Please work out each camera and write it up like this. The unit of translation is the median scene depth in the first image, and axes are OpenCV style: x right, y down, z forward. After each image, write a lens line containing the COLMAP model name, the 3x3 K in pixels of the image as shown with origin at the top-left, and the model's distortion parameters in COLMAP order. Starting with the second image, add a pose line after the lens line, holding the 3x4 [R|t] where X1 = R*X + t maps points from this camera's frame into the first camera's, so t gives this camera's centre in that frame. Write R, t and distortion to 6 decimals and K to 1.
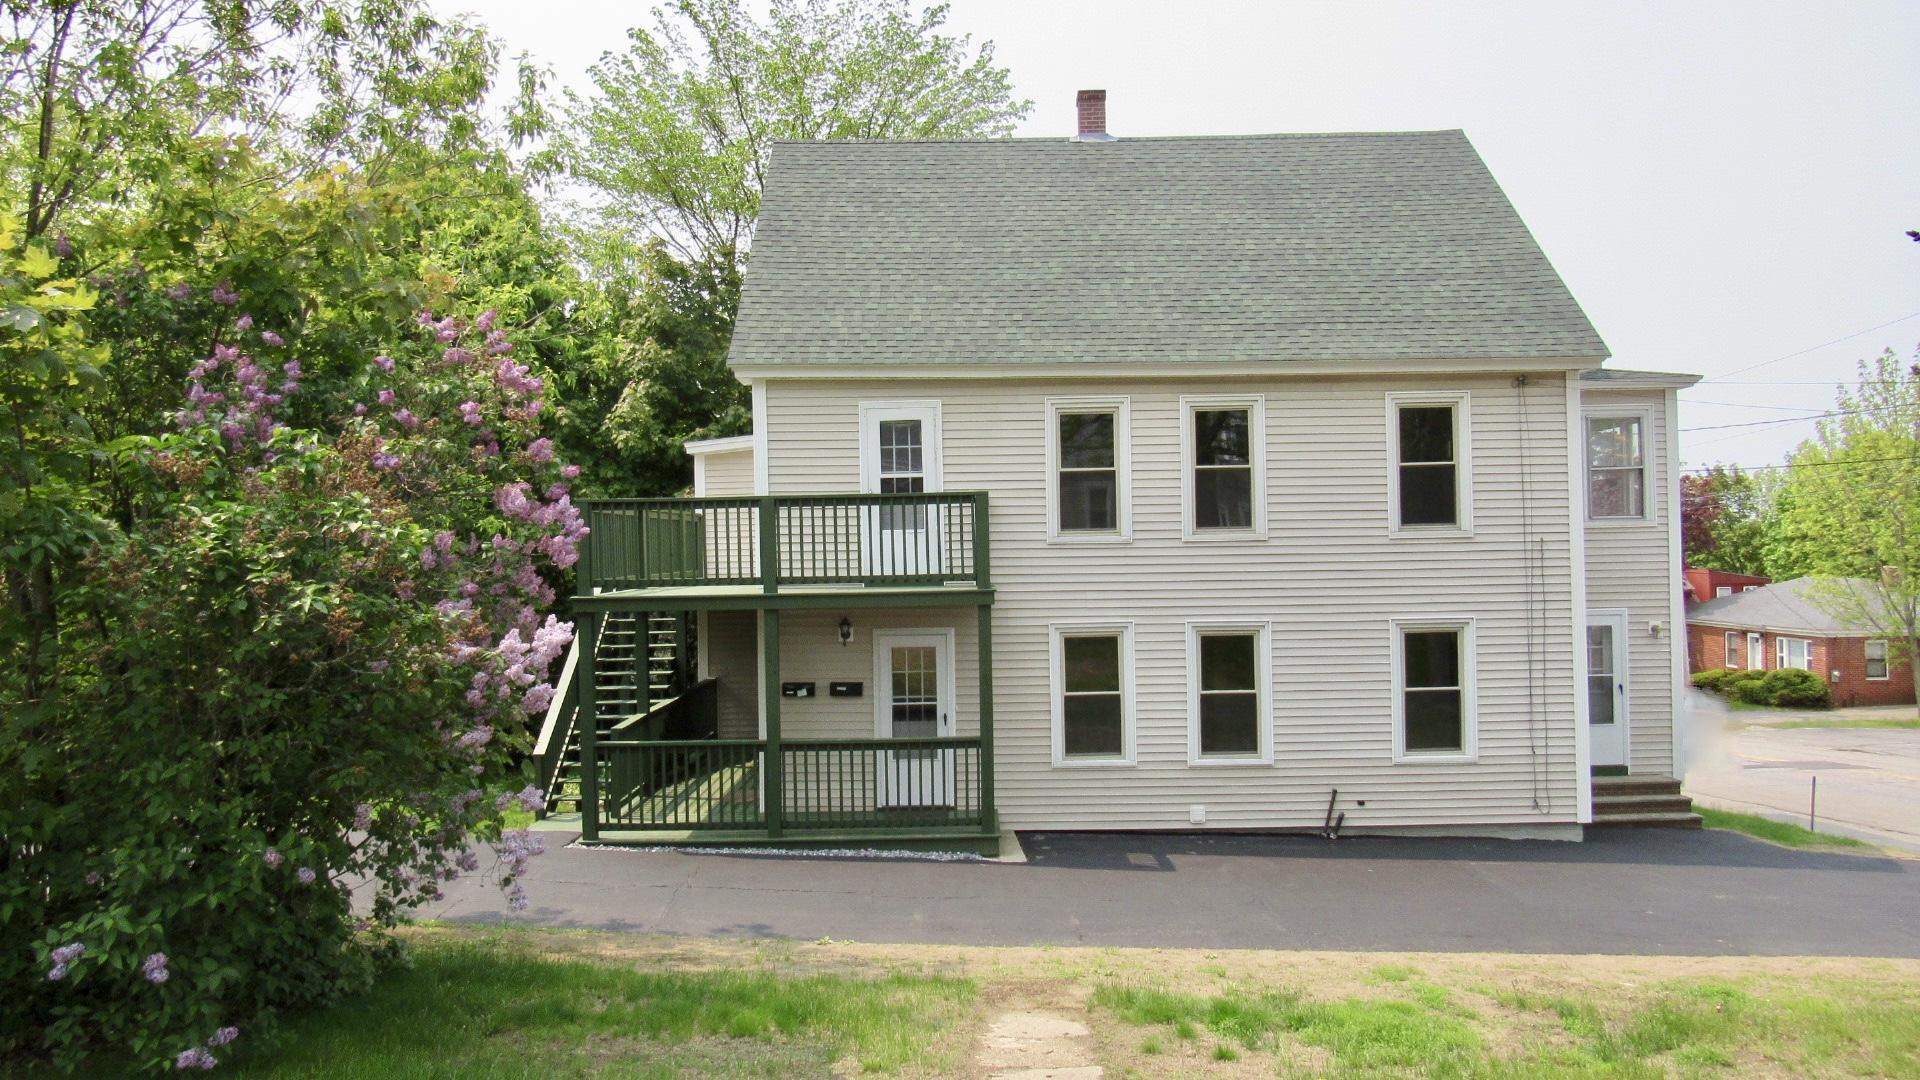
lens RADIAL K [[1377.4, 0, 936.7], [0, 1377.4, 535.0], [0, 0, 1]] dist [-0.017772, -0.002090]
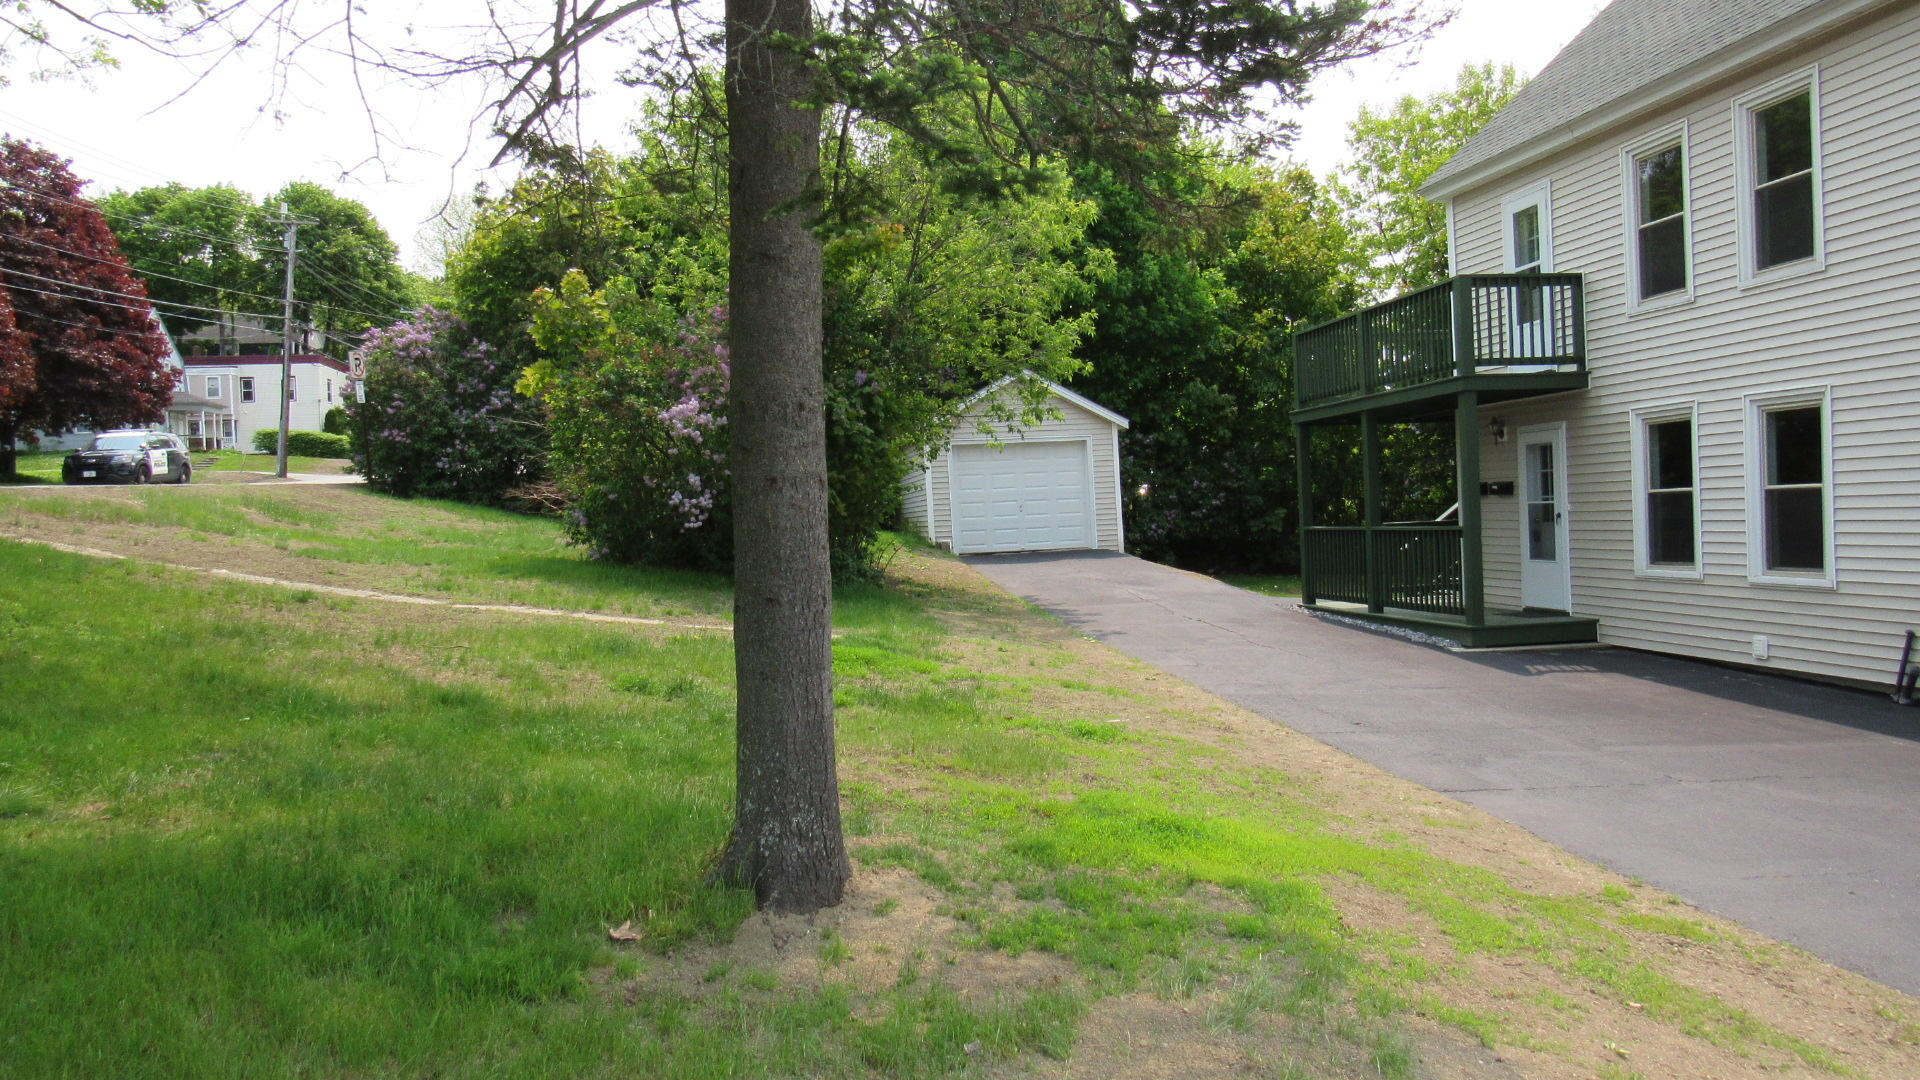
lens RADIAL K [[1377.4, 0, 936.7], [0, 1377.4, 535.0], [0, 0, 1]] dist [-0.017772, -0.002090]
pose [[0.146131, 0.021751, -0.989026, 0.868650], [0.040119, 0.998805, 0.027894, 0.101443], [0.988451, -0.043755, 0.145084, 0.442390]]
